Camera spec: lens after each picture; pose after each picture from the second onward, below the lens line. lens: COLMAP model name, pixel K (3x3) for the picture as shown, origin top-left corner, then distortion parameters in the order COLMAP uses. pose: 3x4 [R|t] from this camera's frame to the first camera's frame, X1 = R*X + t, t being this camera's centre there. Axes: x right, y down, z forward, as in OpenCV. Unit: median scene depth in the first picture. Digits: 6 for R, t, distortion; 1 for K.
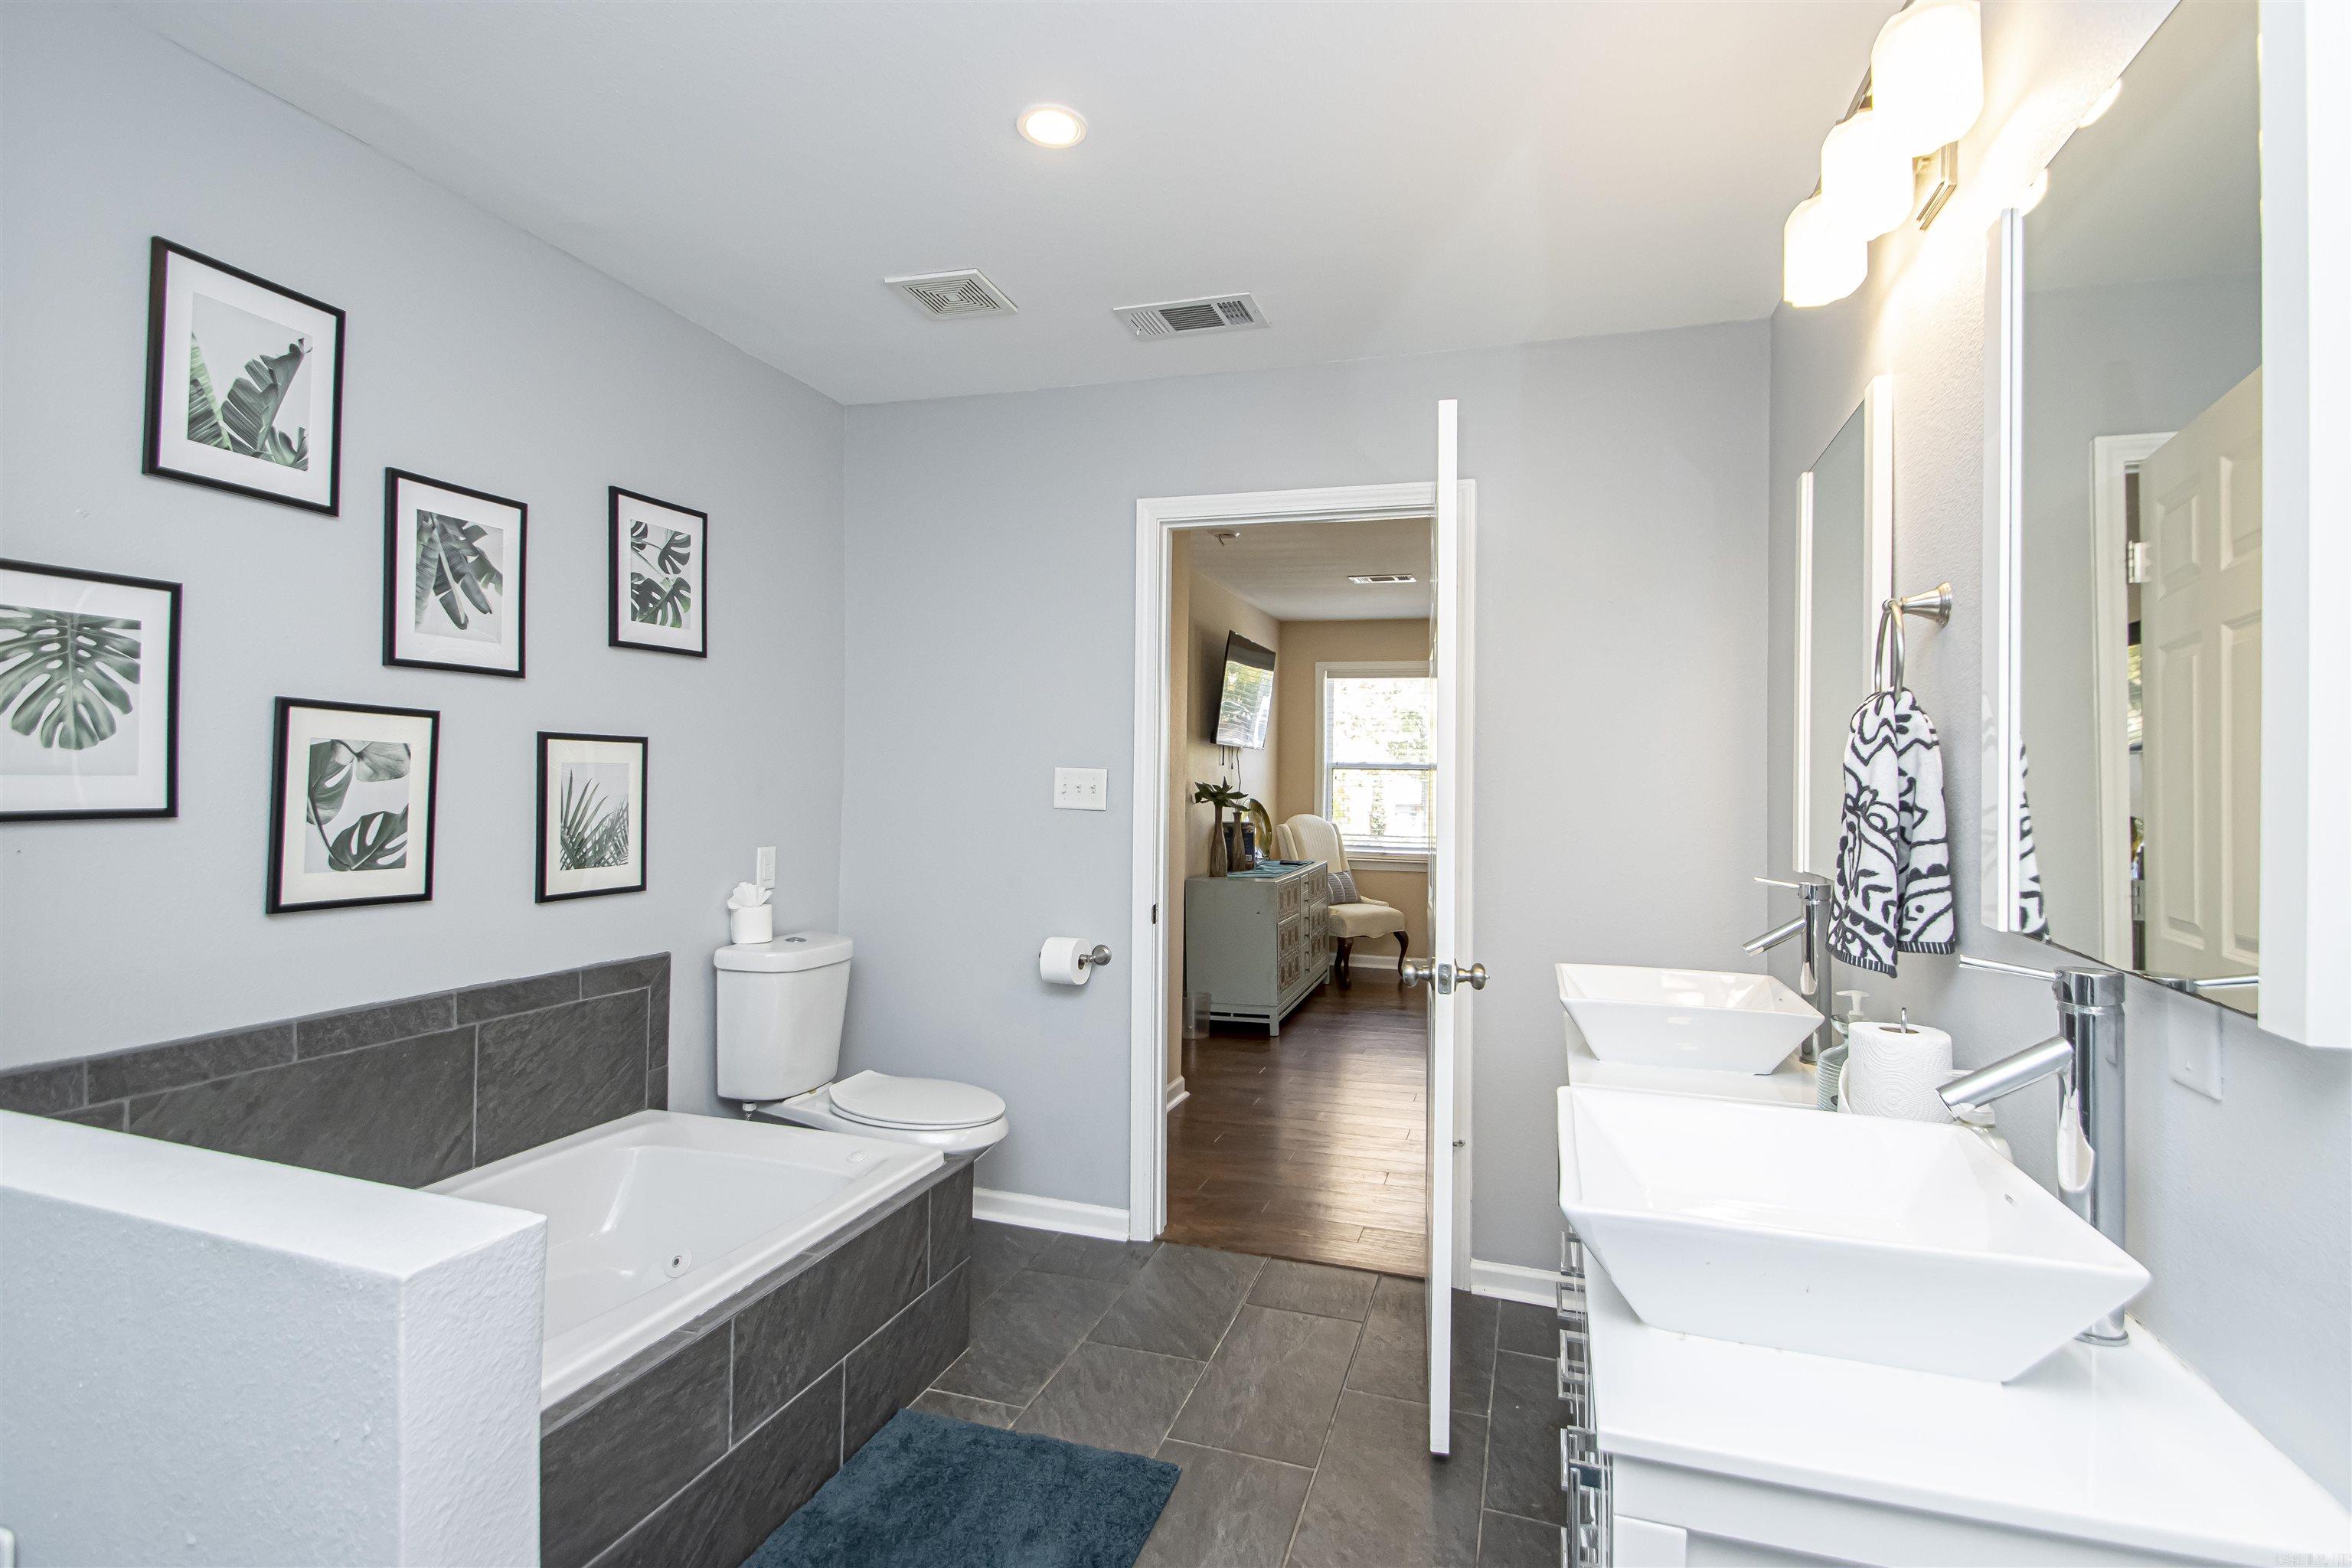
lens RADIAL K [[1121.8, 0, 1229.5], [0, 1121.8, 785.8], [0, 0, 1]] dist [0.027023, -0.019937]
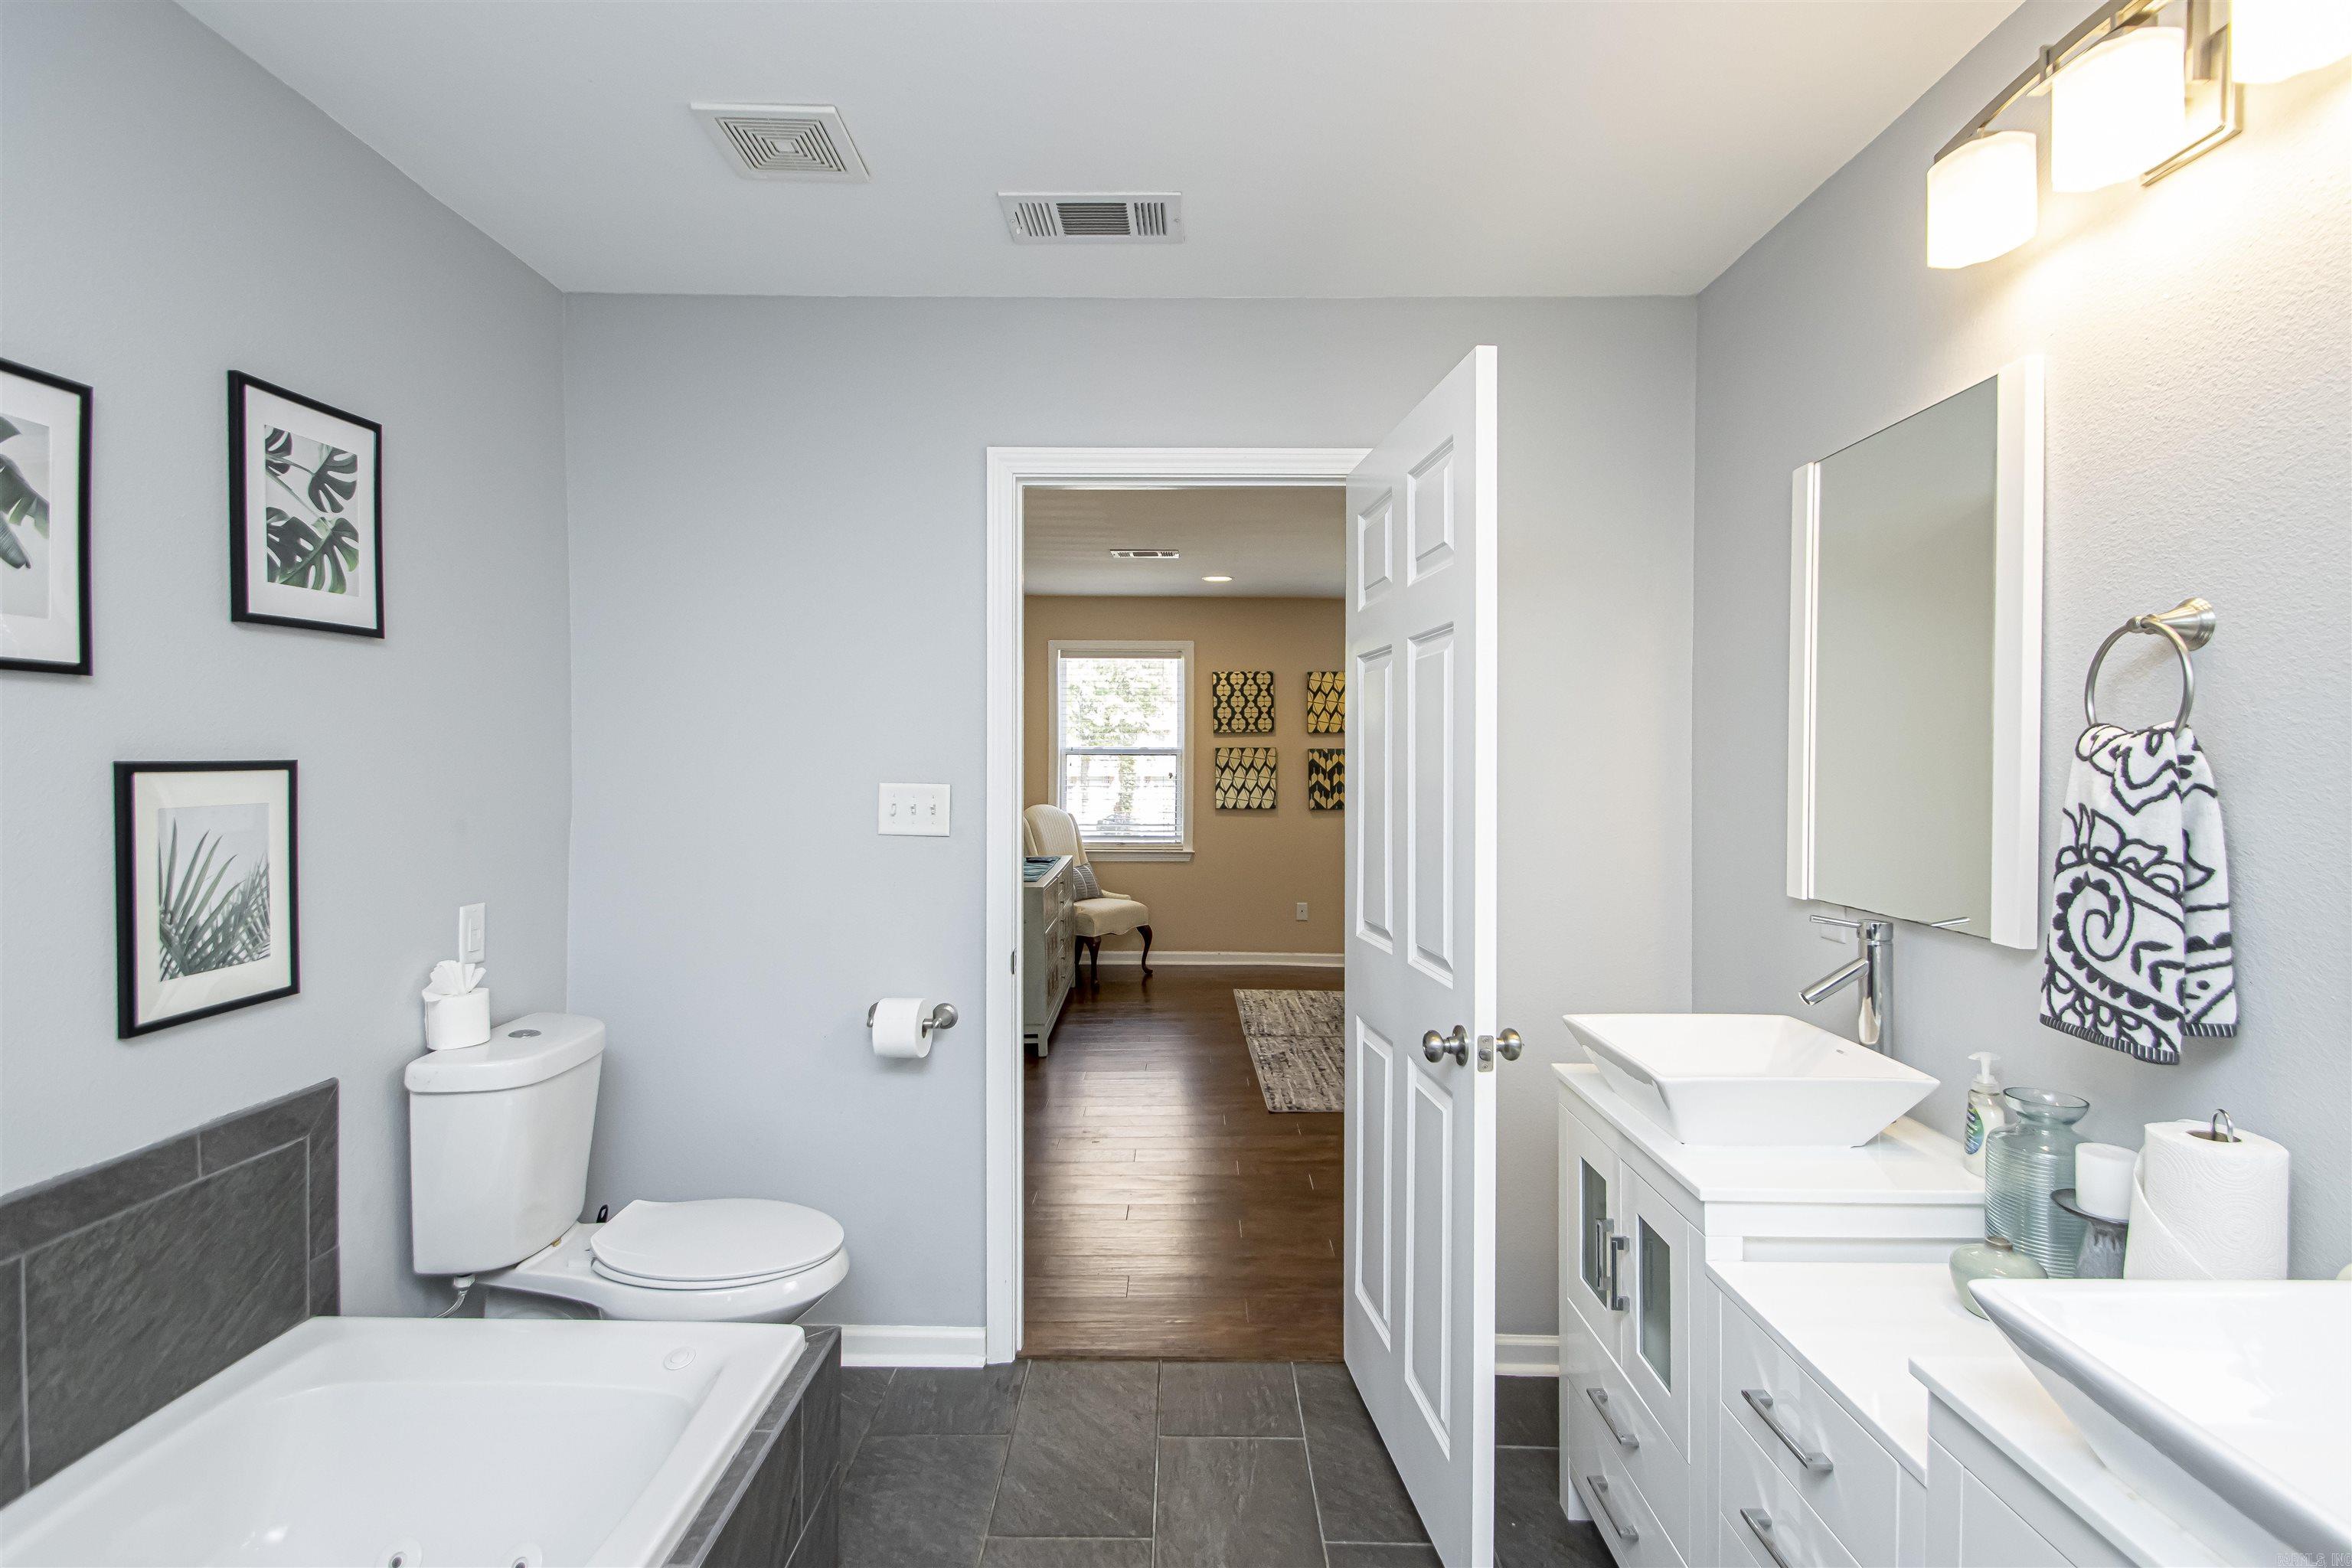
lens RADIAL K [[1121.8, 0, 1196.6], [0, 1121.8, 775.9], [0, 0, 1]] dist [0.027023, -0.019937]
pose [[0.961091, -0.015434, 0.275802, -0.208031], [0.010829, 0.999776, 0.018211, -0.043004], [-0.276021, -0.014516, 0.961042, 0.237776]]
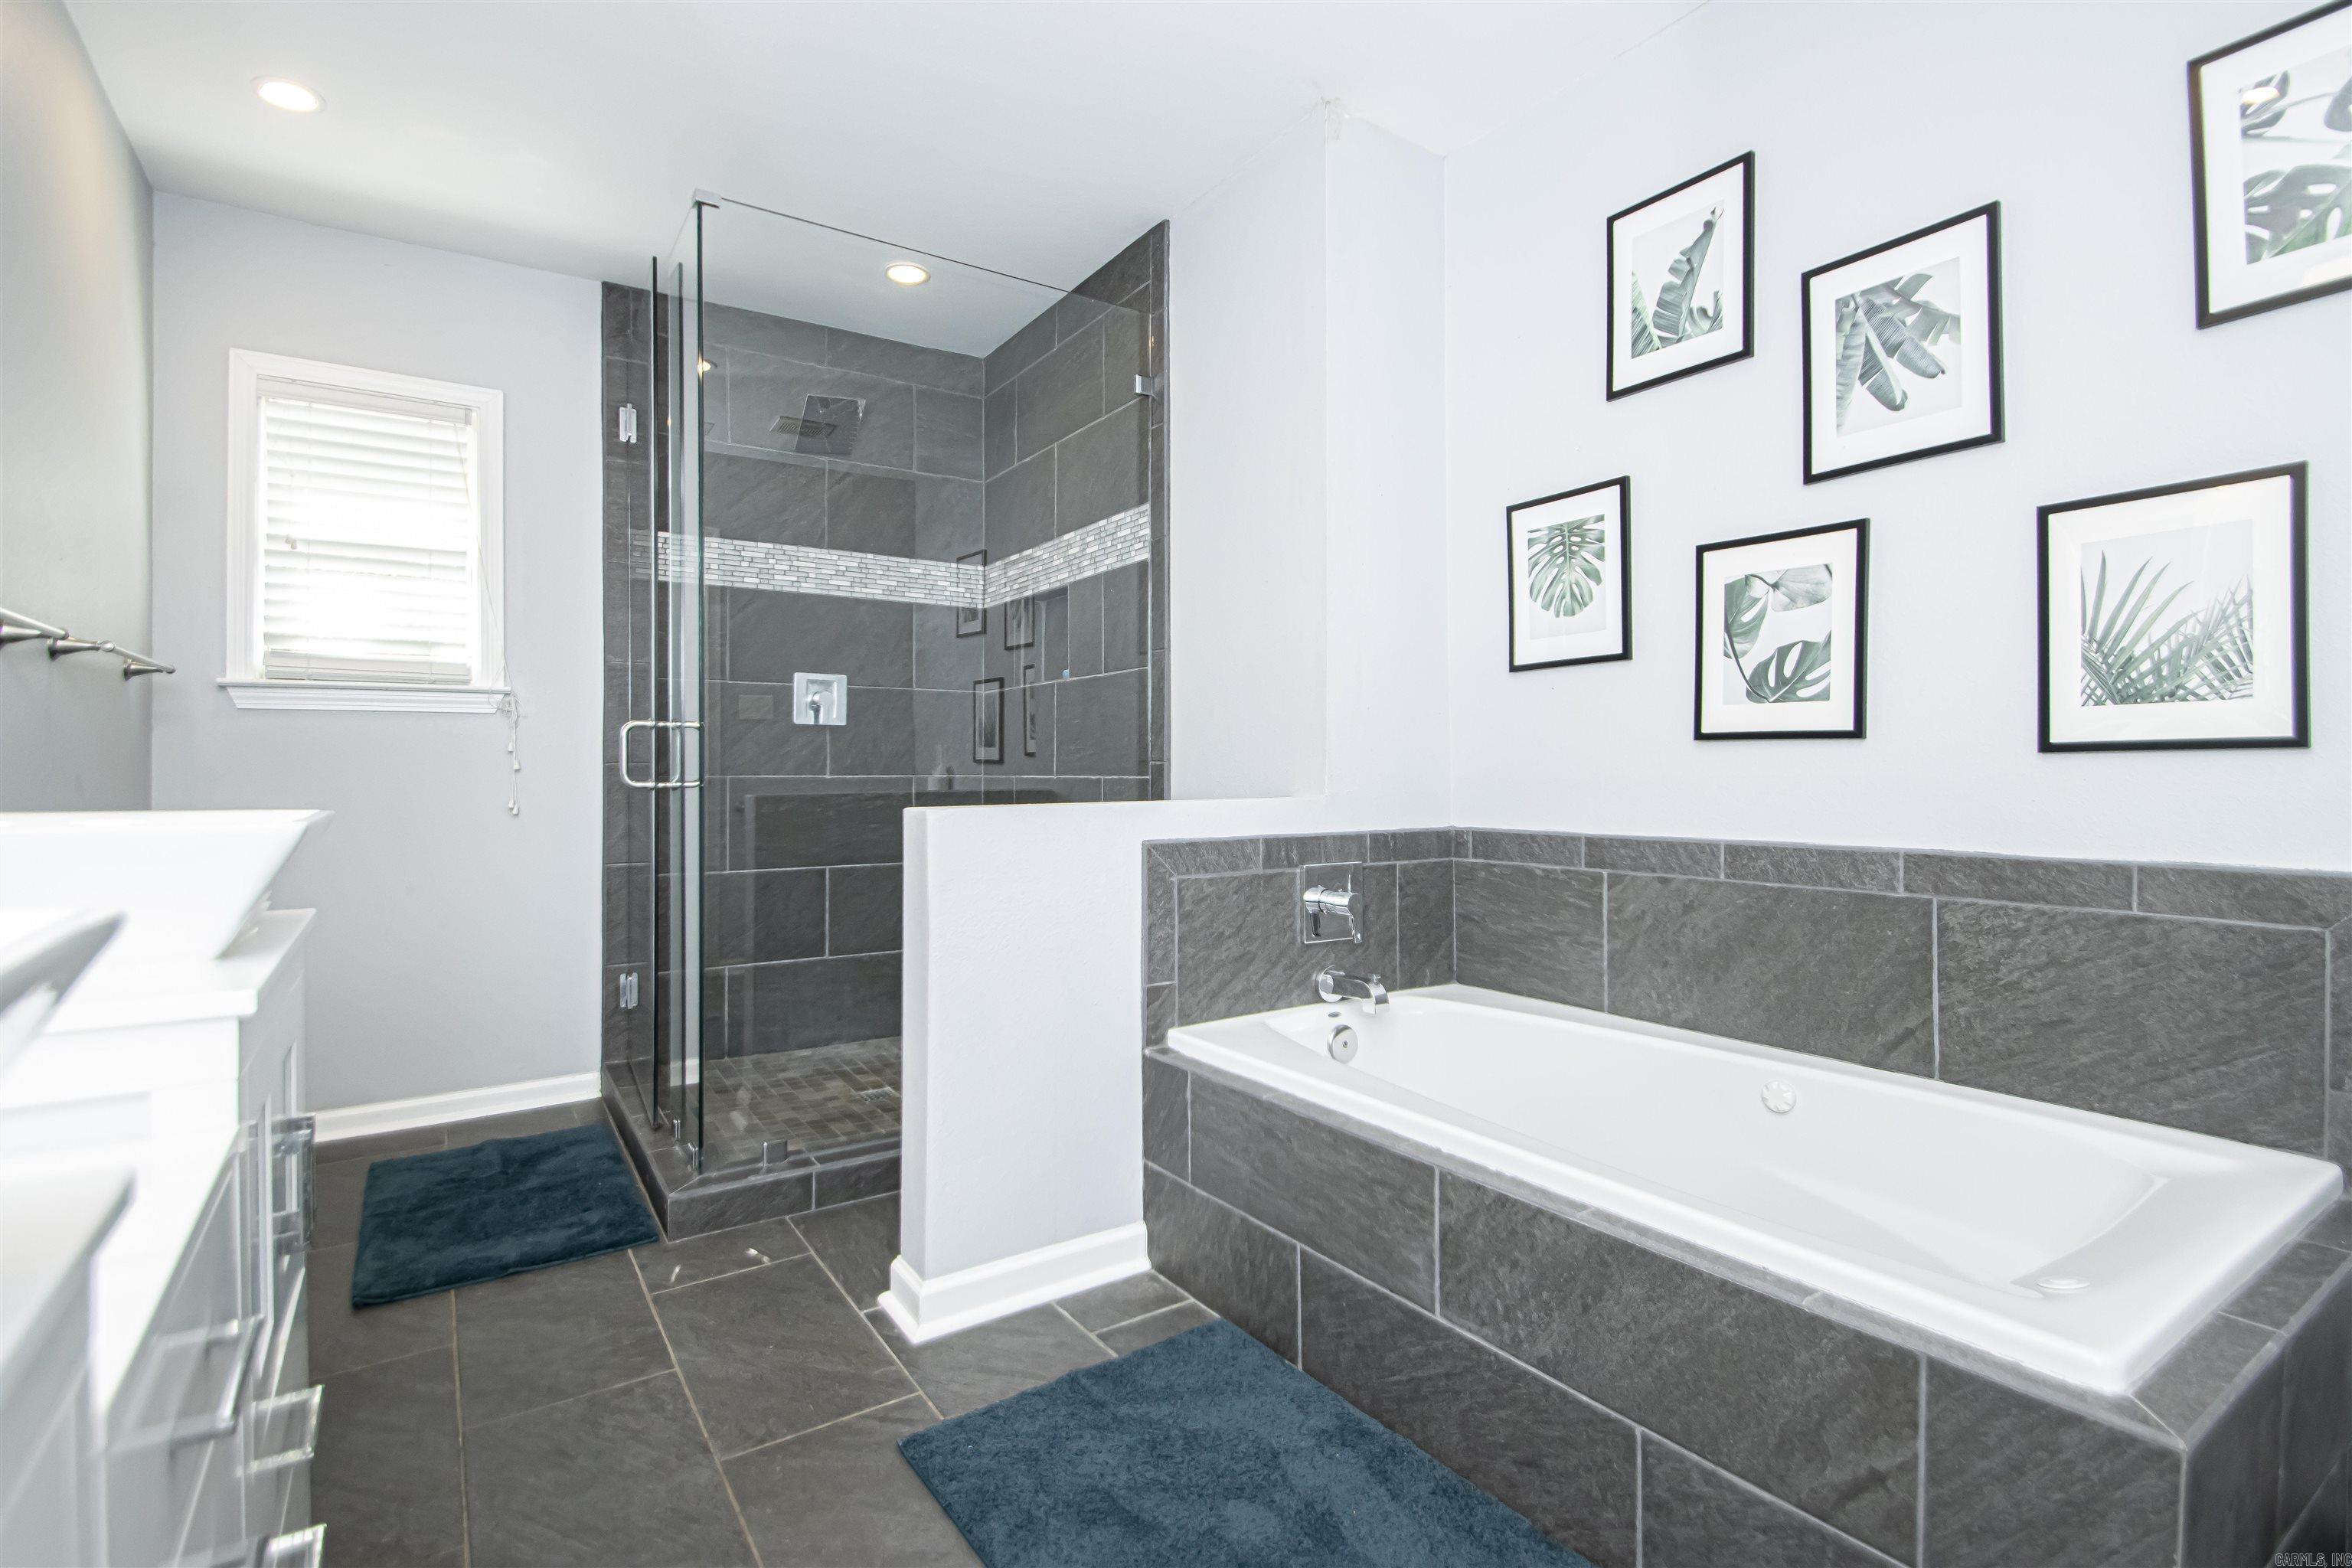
lens RADIAL K [[1121.8, 0, 1193.7], [0, 1121.8, 803.9], [0, 0, 1]] dist [0.027023, -0.019937]
pose [[-0.641629, -0.001169, -0.767015, 0.251433], [-0.011184, 0.999907, 0.007832, 0.130459], [0.766934, 0.013604, -0.641582, 1.006751]]
